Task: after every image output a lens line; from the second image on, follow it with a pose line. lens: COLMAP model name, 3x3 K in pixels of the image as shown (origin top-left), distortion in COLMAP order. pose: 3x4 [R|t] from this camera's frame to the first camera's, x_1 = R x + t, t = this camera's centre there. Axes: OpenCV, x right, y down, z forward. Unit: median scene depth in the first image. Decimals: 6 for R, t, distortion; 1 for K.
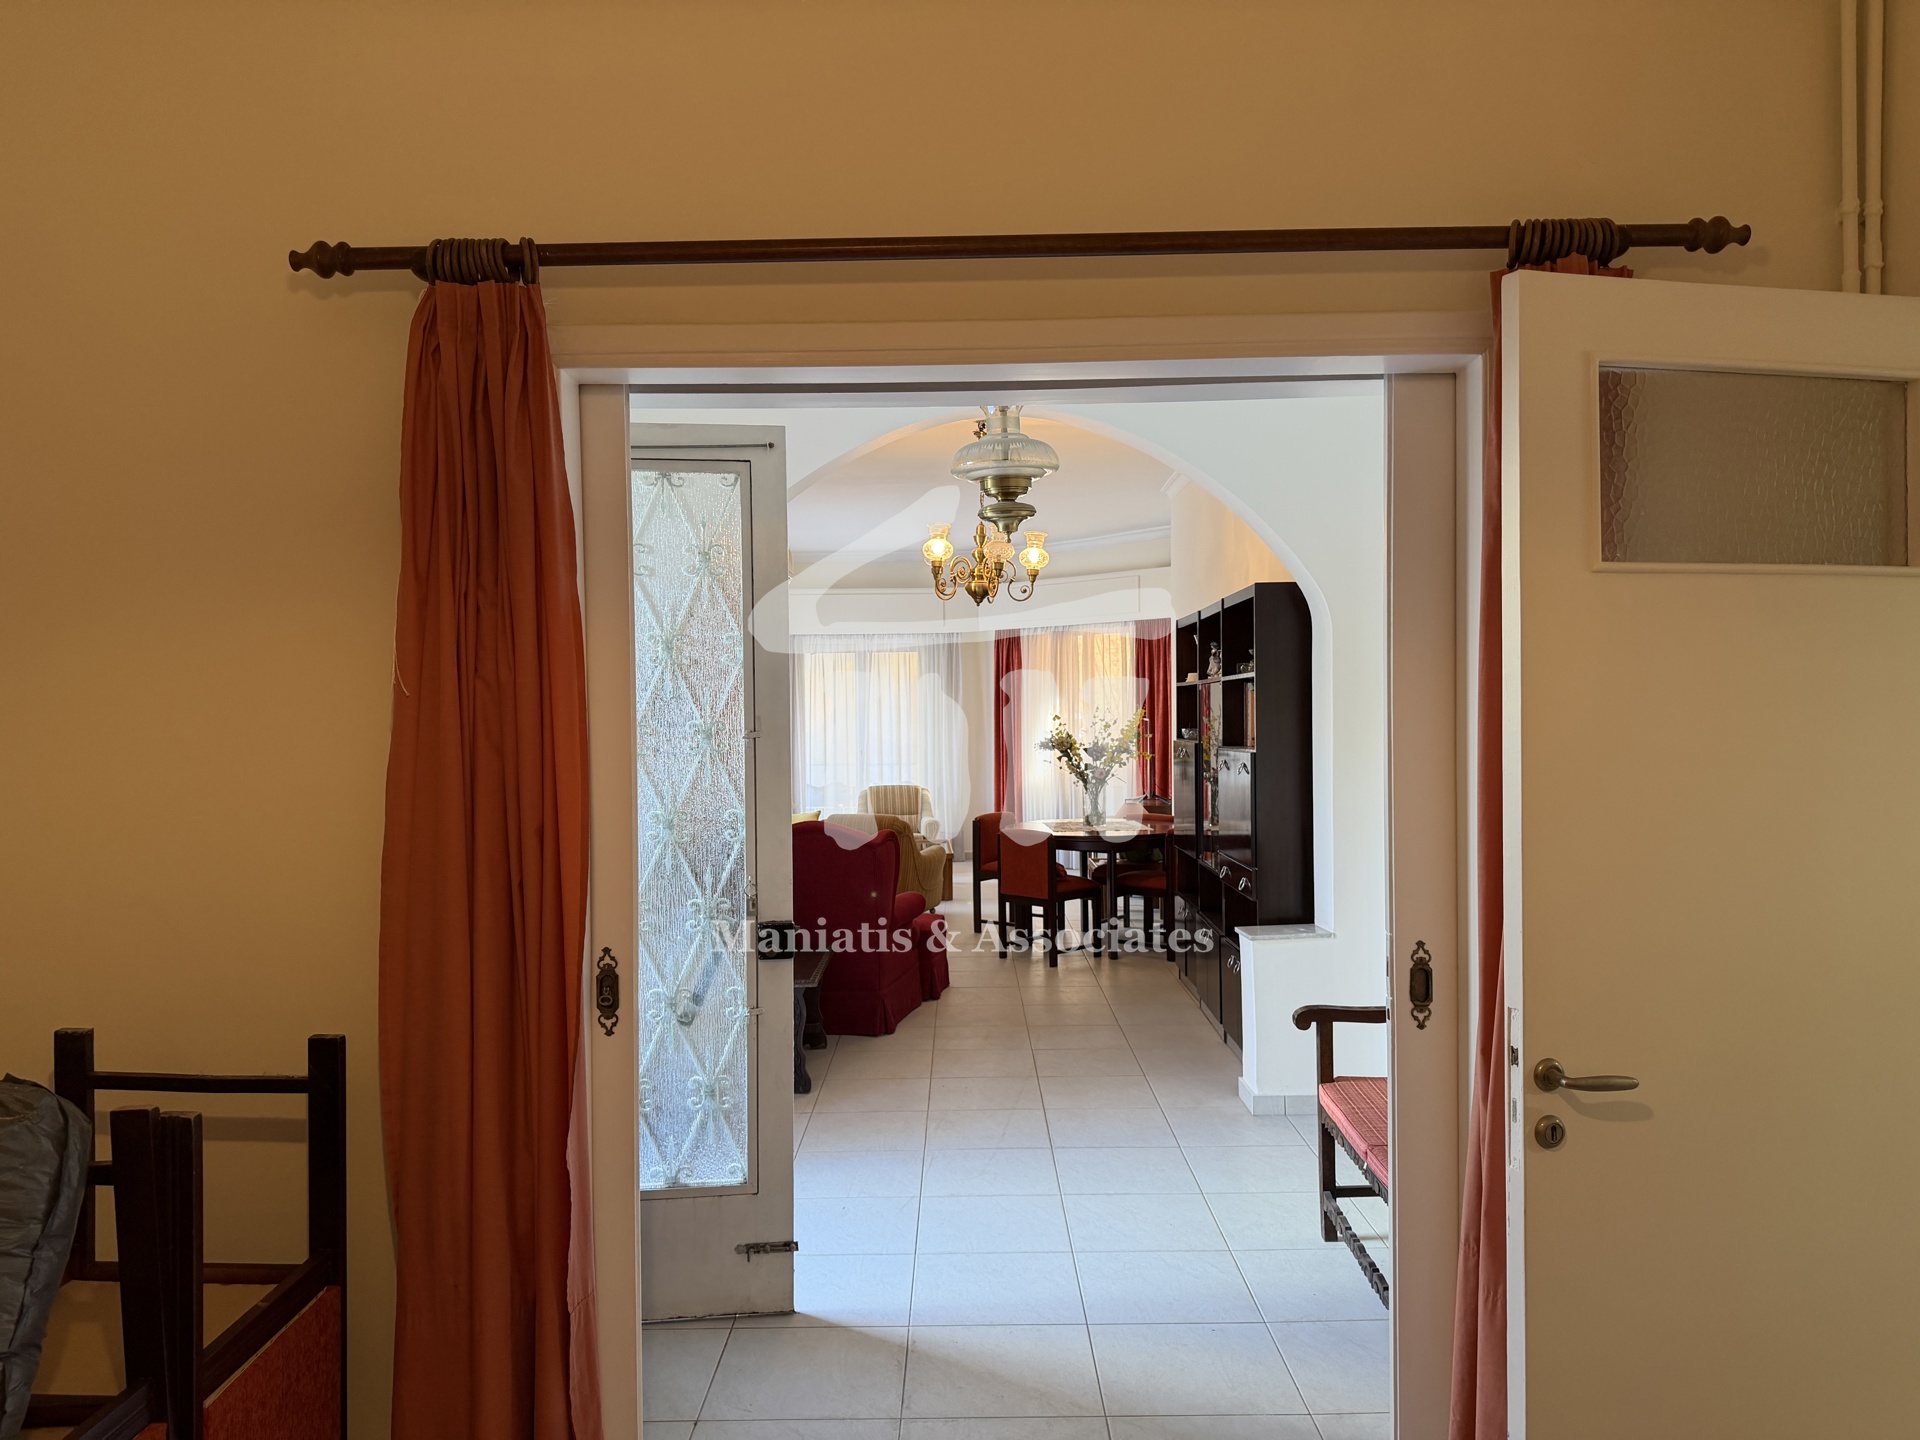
lens RADIAL K [[1346.4, 0, 962.6], [0, 1346.4, 714.0], [0, 0, 1]] dist [0.048355, -0.062804]
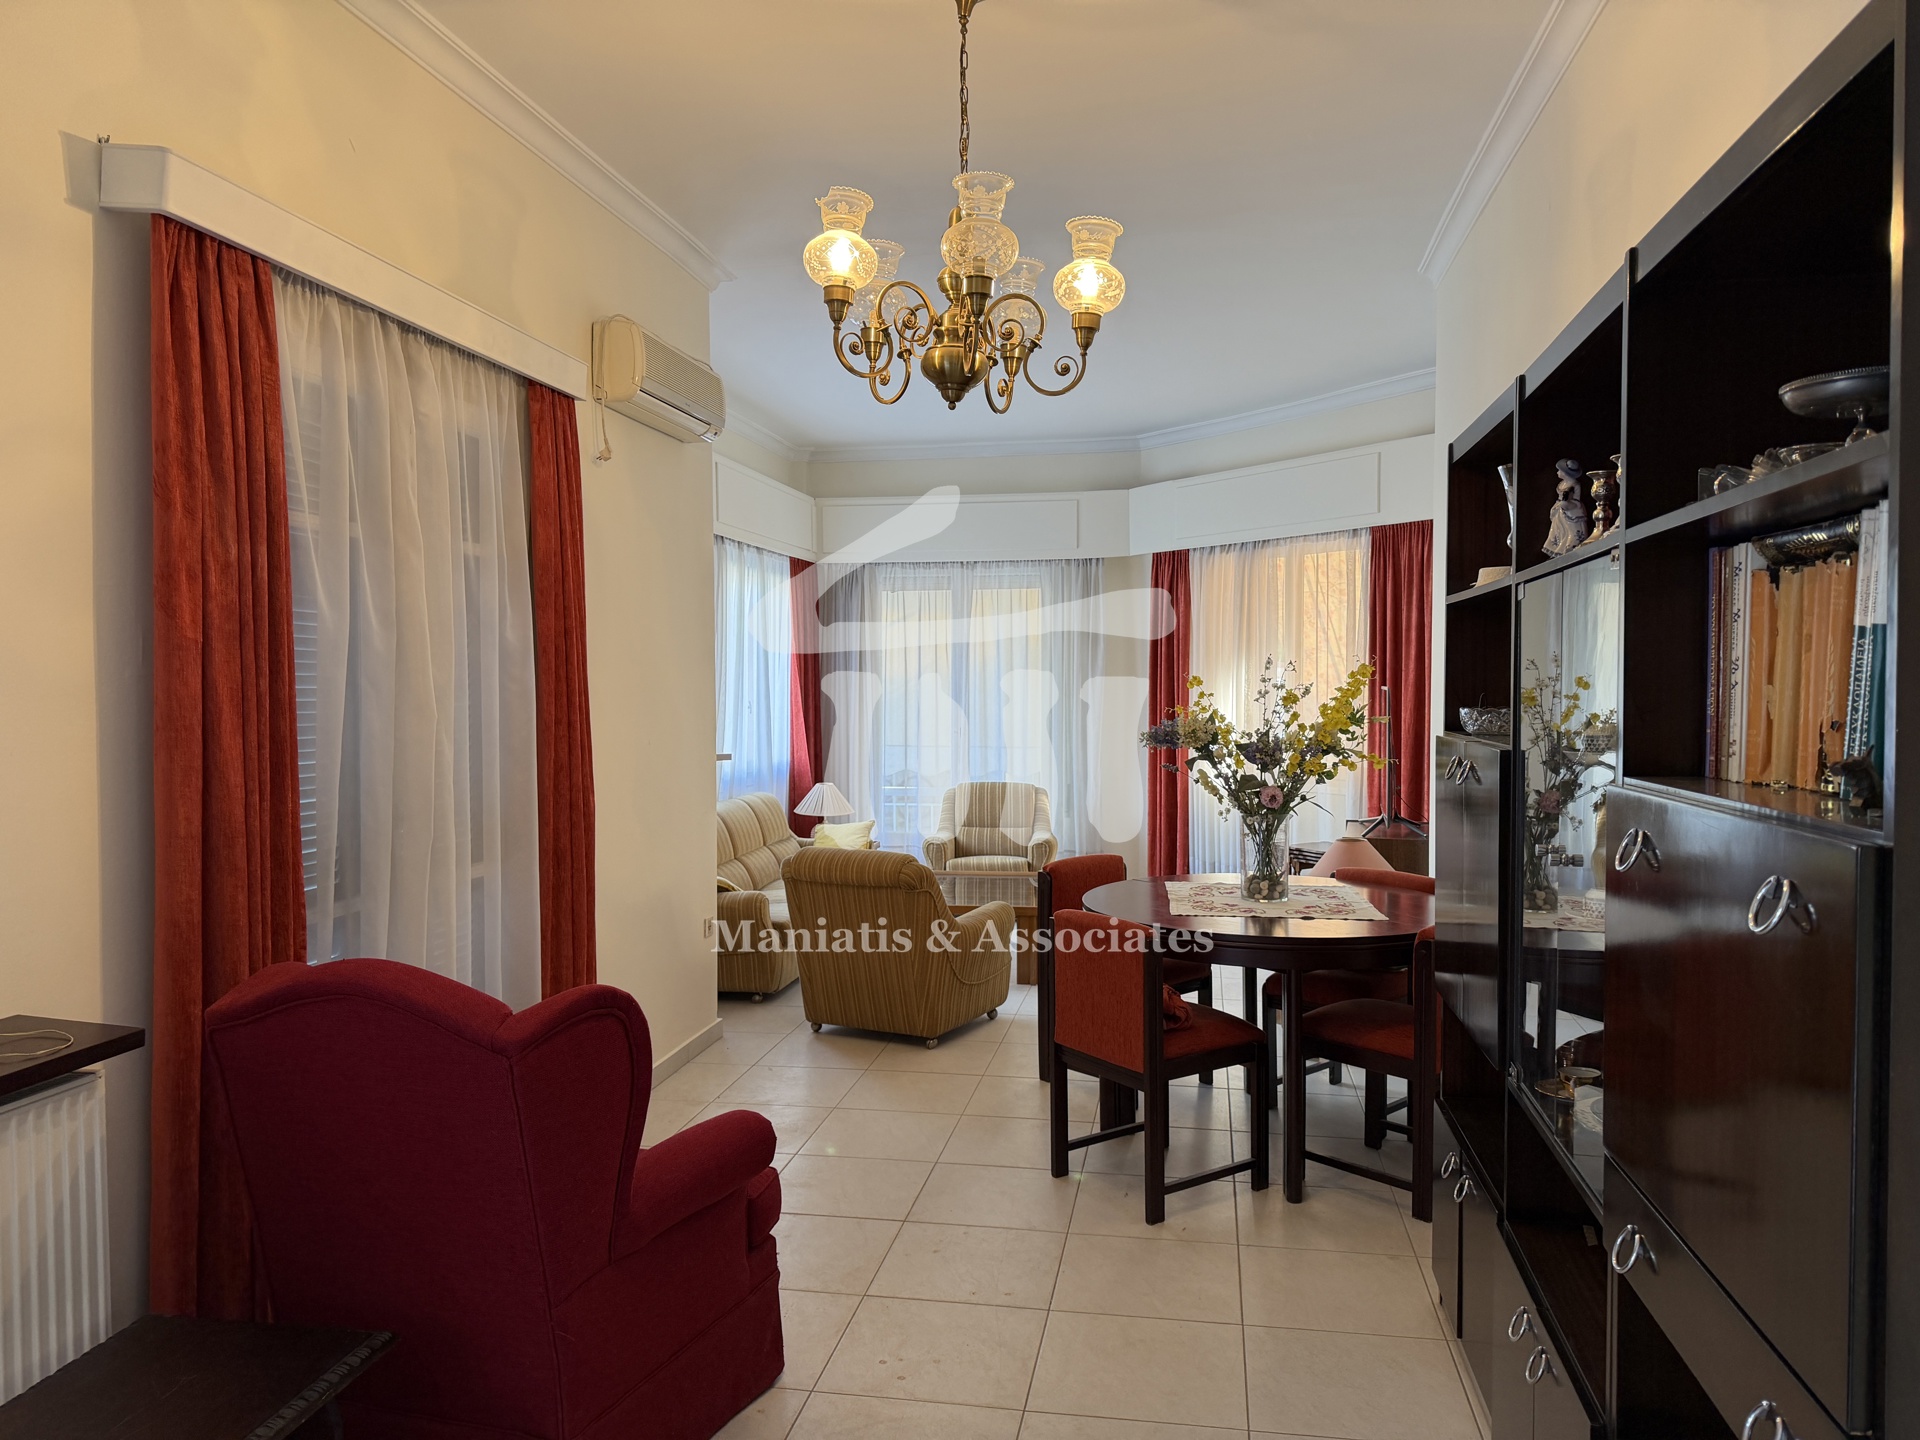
lens RADIAL K [[1346.4, 0, 973.1], [0, 1346.4, 723.2], [0, 0, 1]] dist [0.048355, -0.062804]
pose [[0.985496, 0.012926, -0.169203, 0.089685], [-0.007937, 0.999514, 0.030130, 0.004679], [0.169511, -0.028350, 0.985121, 0.587162]]
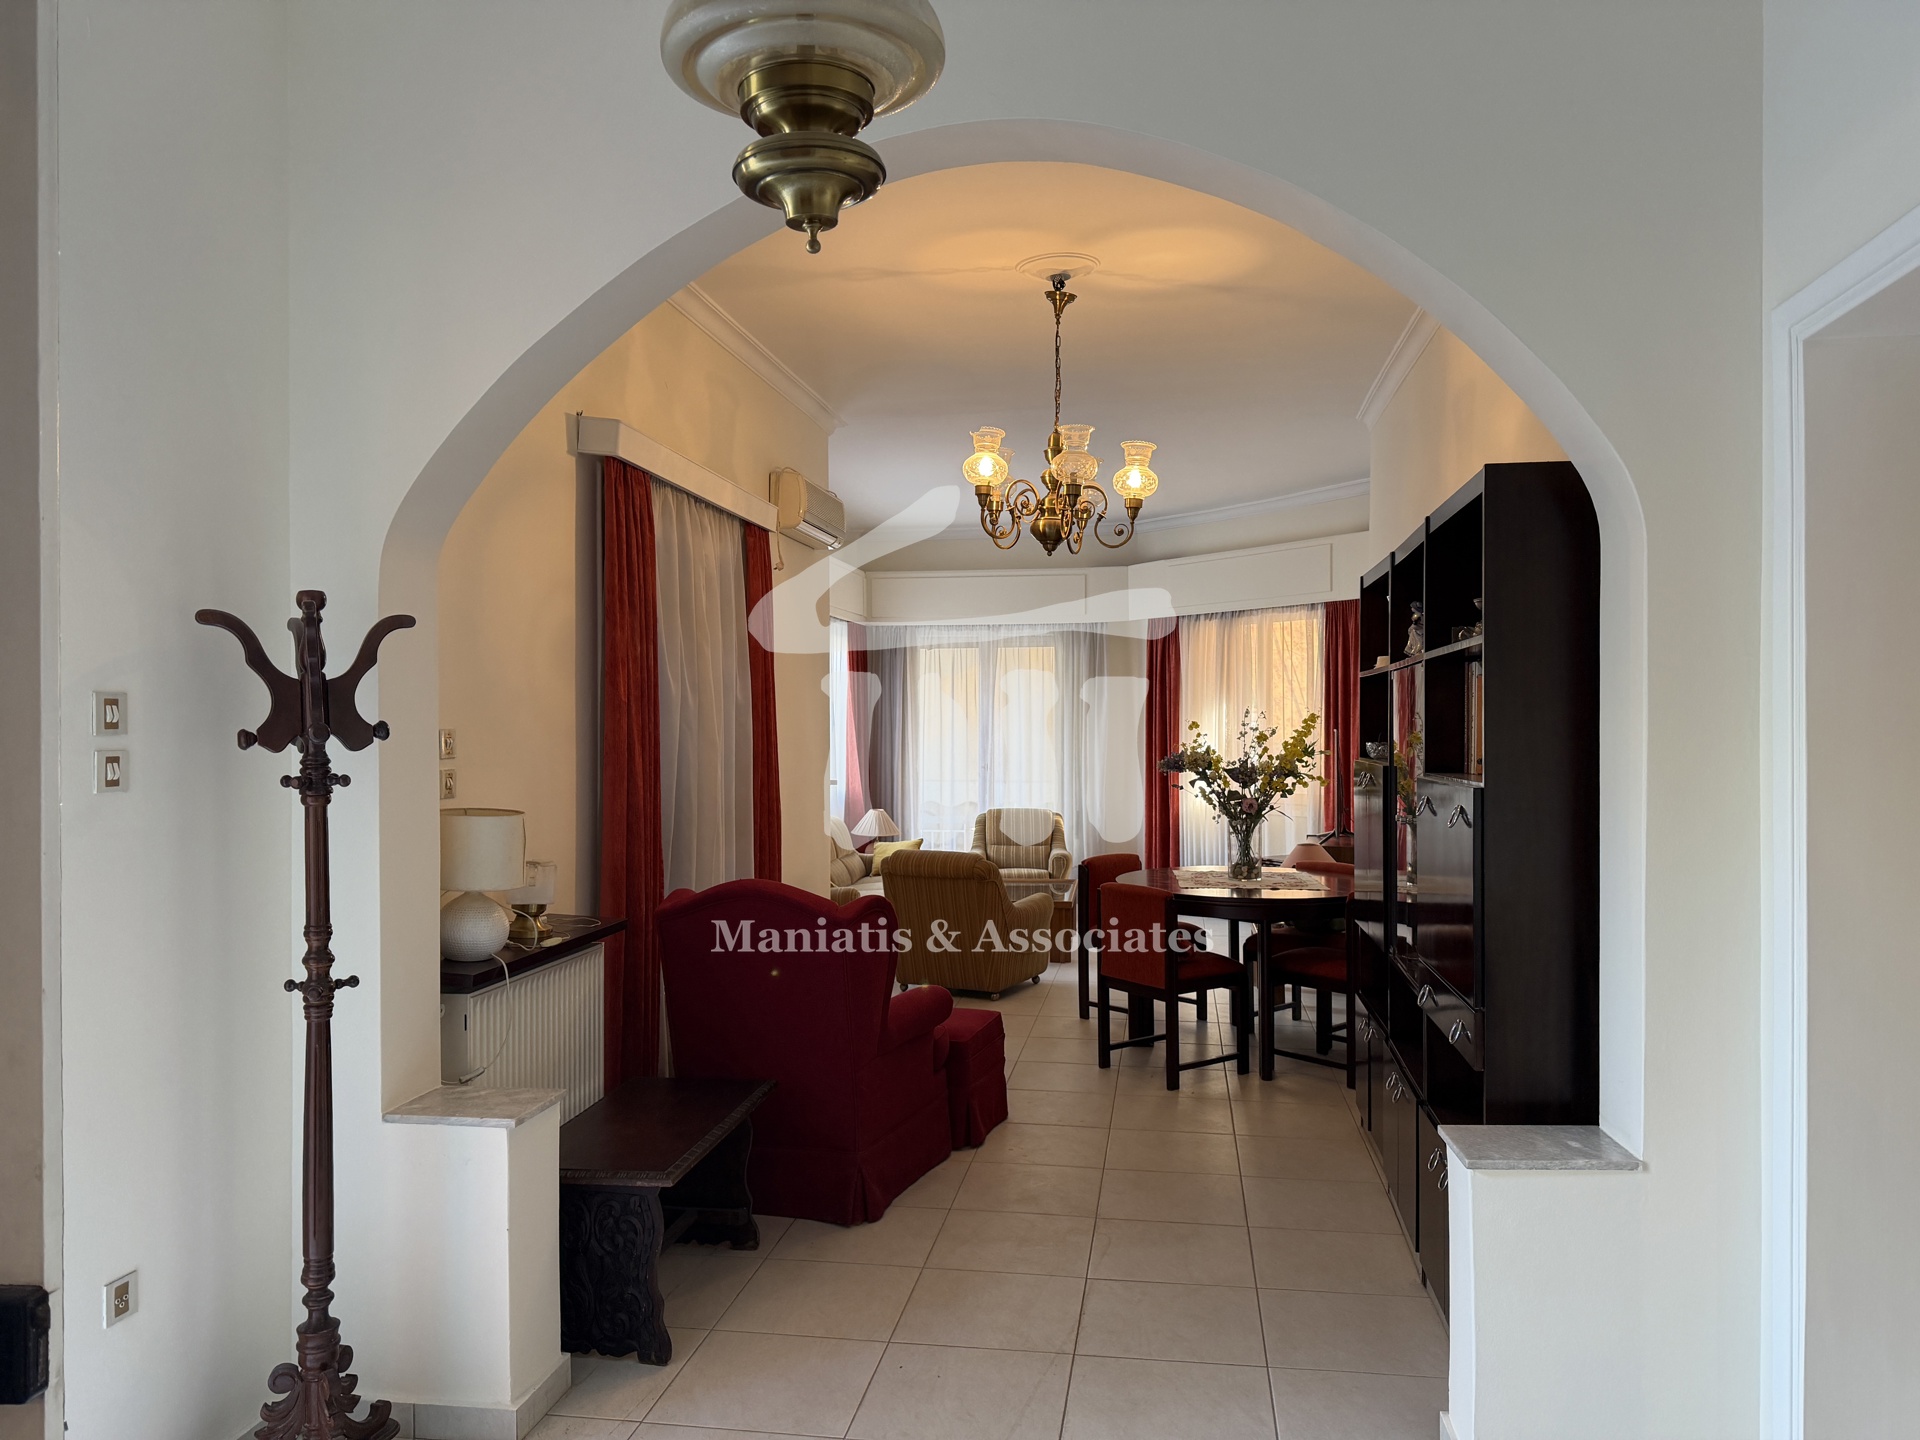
lens RADIAL K [[1346.4, 0, 958.5], [0, 1346.4, 720.5], [0, 0, 1]] dist [0.048355, -0.062804]
pose [[0.987024, 0.008635, -0.160338, 0.074545], [-0.009240, 0.999953, -0.003031, 0.004258], [0.160305, 0.004473, 0.987057, 0.333732]]
